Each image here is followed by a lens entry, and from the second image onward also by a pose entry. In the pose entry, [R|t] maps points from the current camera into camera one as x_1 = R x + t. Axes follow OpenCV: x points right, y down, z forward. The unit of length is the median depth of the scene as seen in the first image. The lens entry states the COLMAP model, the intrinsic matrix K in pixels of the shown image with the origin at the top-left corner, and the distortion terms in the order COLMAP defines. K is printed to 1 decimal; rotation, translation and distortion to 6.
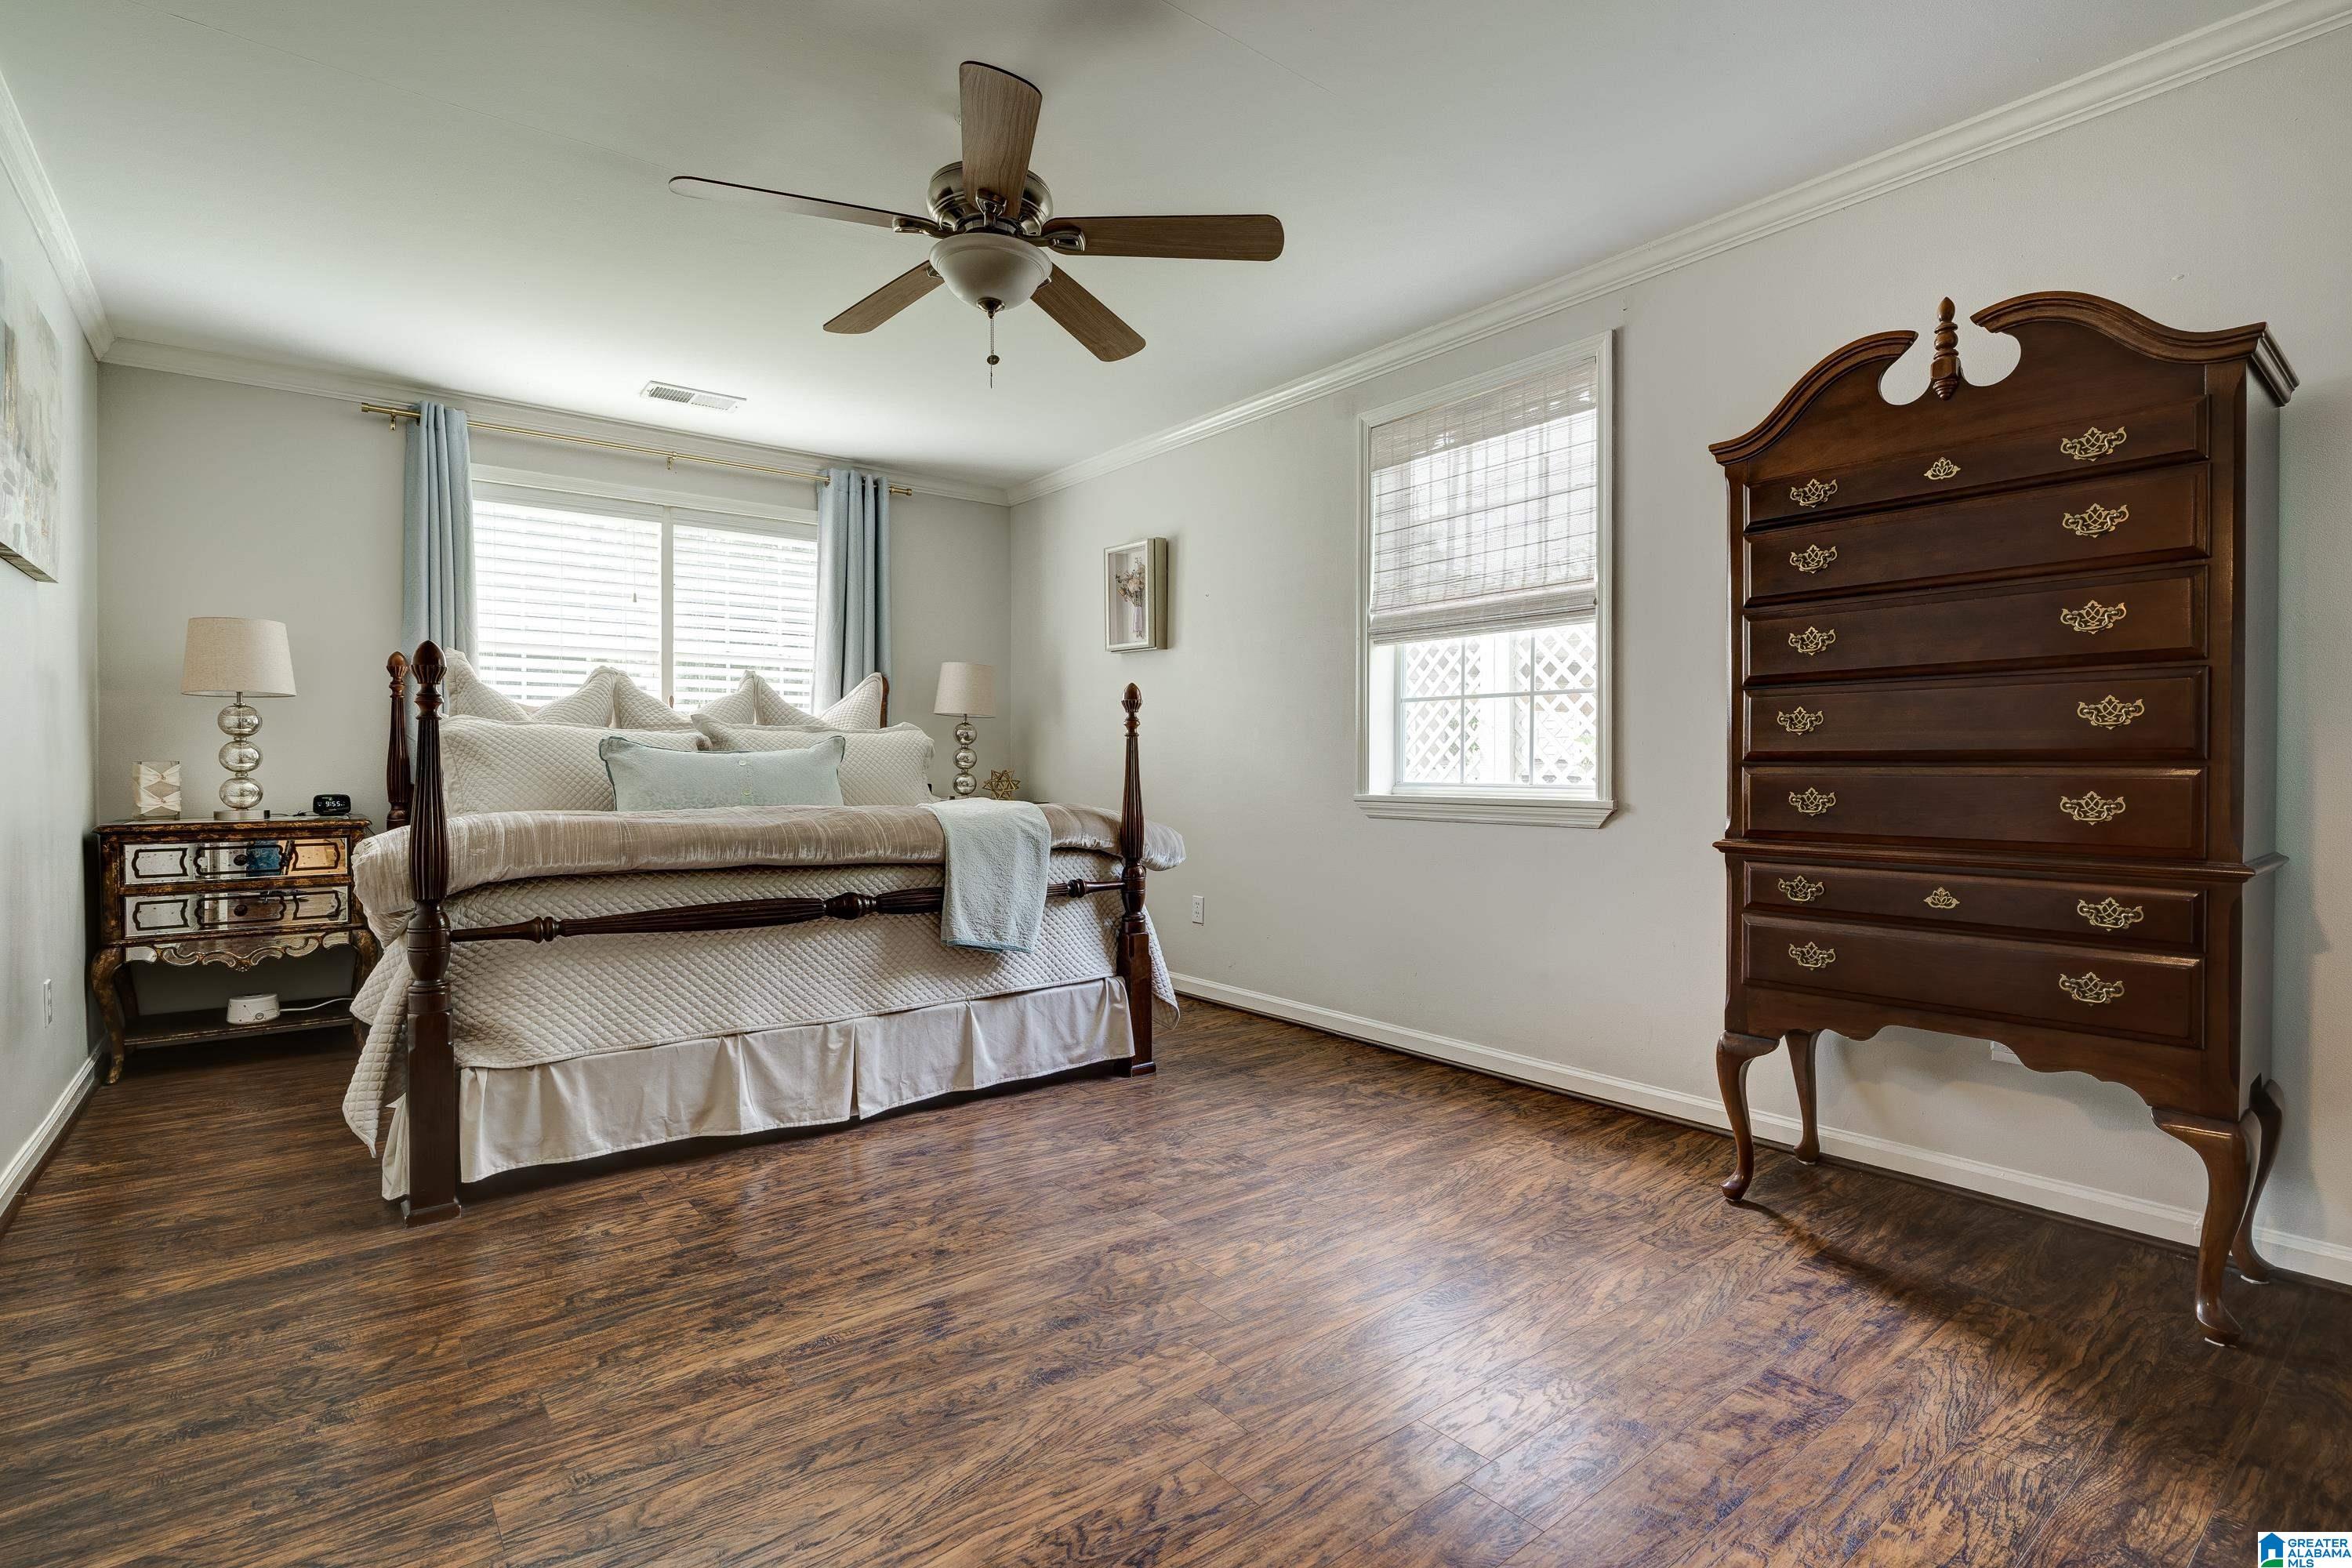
lens RADIAL K [[1112.5, 0, 1172.6], [0, 1112.5, 786.5], [0, 0, 1]] dist [-0.001268, 0.000251]
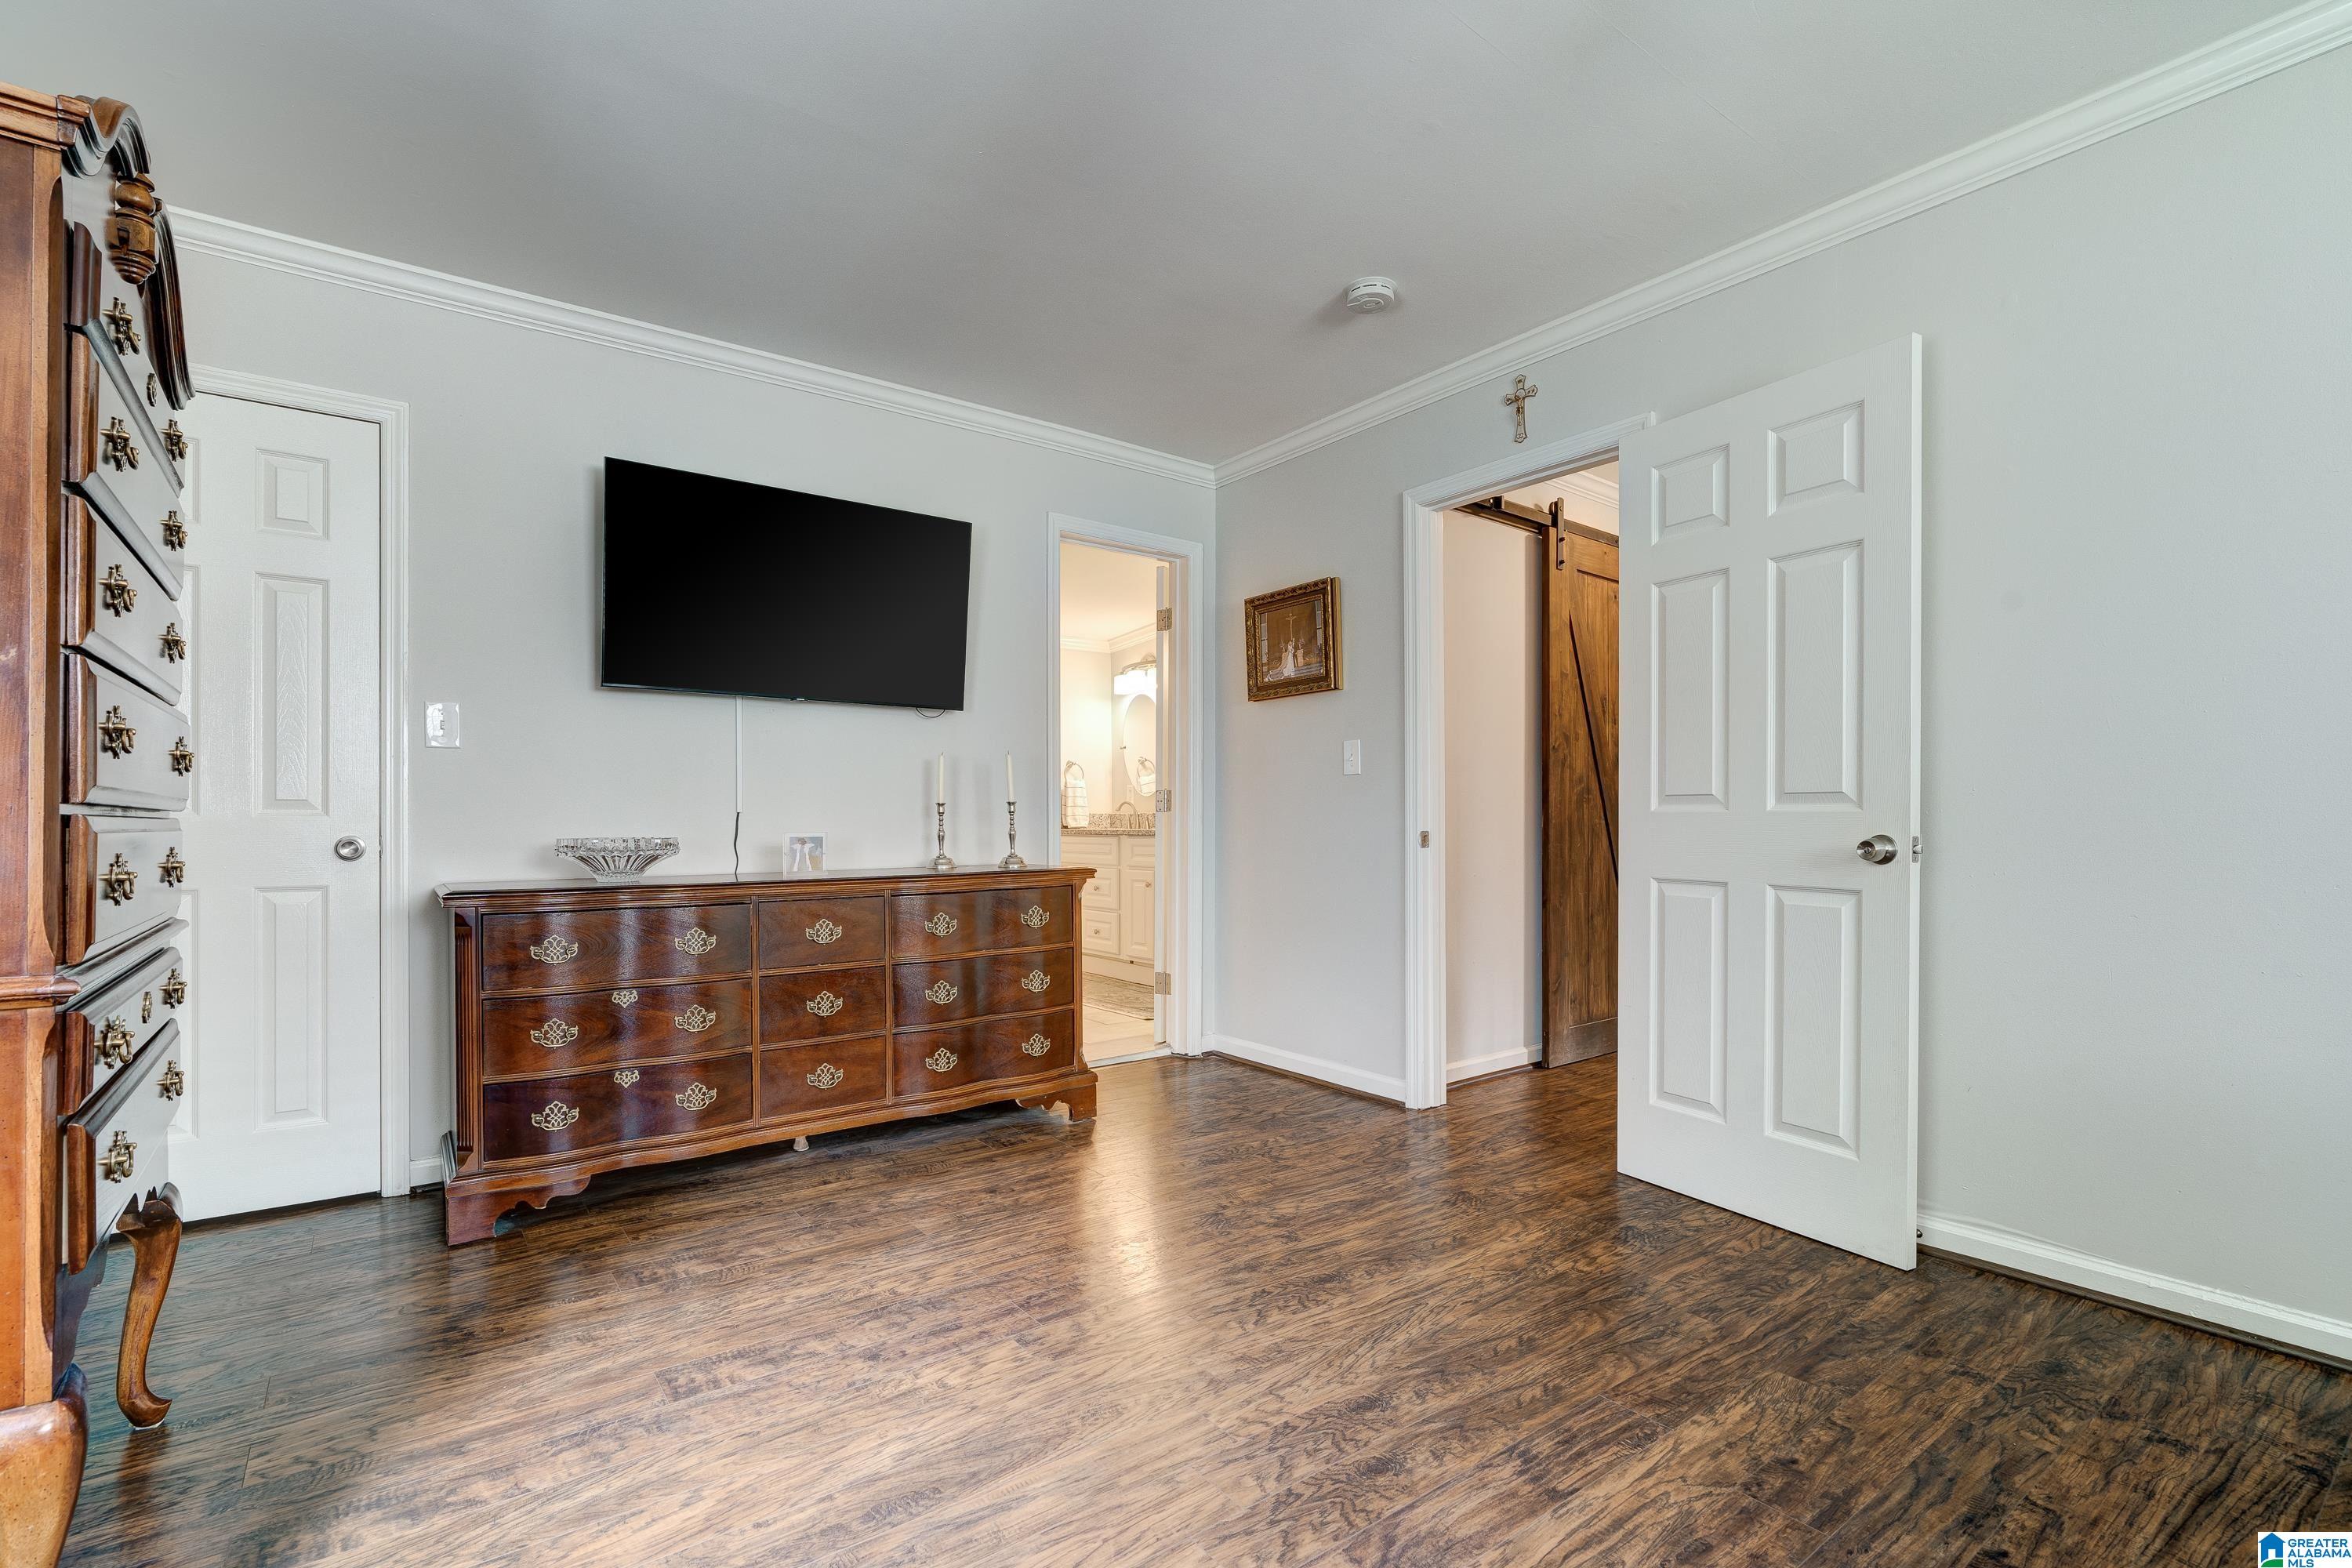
lens RADIAL K [[1073.9, 0, 1183.6], [0, 1073.9, 820.6], [0, 0, 1]] dist [-0.002545, -0.000283]
pose [[-0.999704, 0.001172, 0.024298, 0.038326], [0.001546, 0.999881, 0.015379, -0.029717], [-0.024277, 0.015412, -0.999586, 1.960503]]
